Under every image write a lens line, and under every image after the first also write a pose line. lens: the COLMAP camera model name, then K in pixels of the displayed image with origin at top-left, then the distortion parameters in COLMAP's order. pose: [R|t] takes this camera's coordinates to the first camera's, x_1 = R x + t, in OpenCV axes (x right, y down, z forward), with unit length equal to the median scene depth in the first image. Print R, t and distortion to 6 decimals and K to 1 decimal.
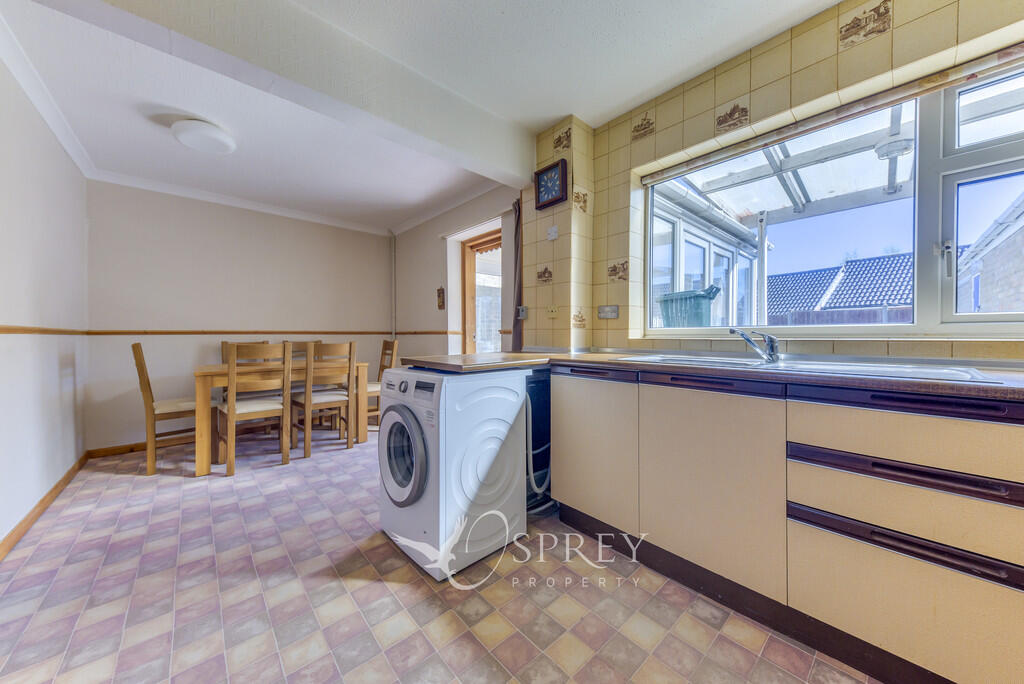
lens RADIAL K [[351.3, 0, 520.1], [0, 351.3, 335.3], [0, 0, 1]] dist [0.002529, 0.000041]
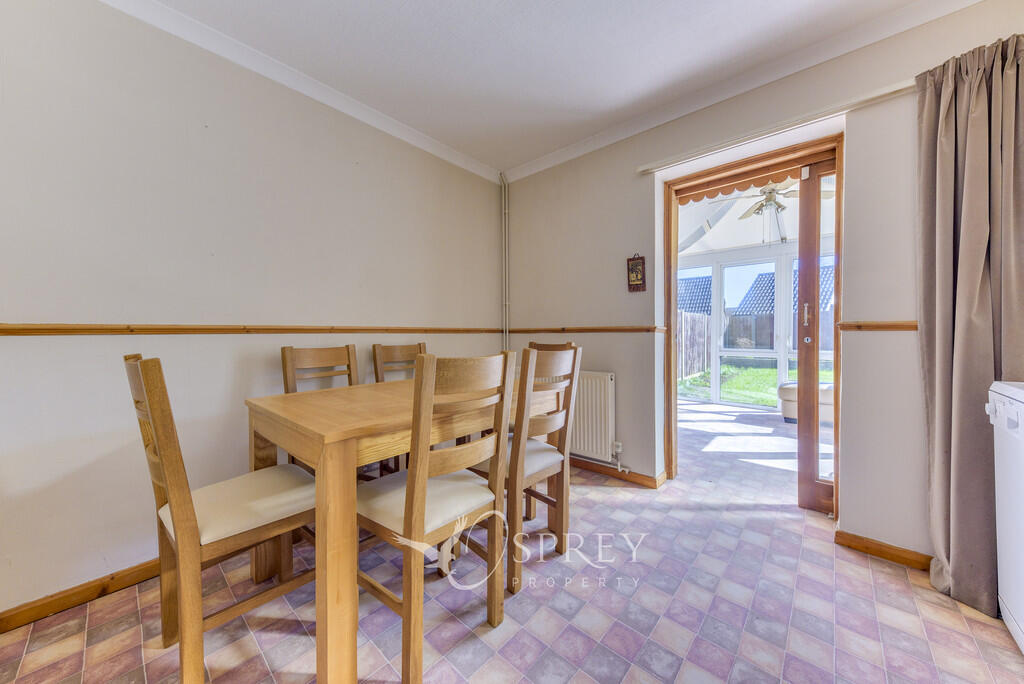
lens RADIAL K [[351.3, 0, 505.5], [0, 351.3, 340.2], [0, 0, 1]] dist [0.002529, 0.000041]
pose [[0.997222, -0.005460, 0.074290, -0.519919], [0.004488, 0.999902, 0.013247, 0.002193], [-0.074355, -0.012877, 0.997149, 0.424804]]
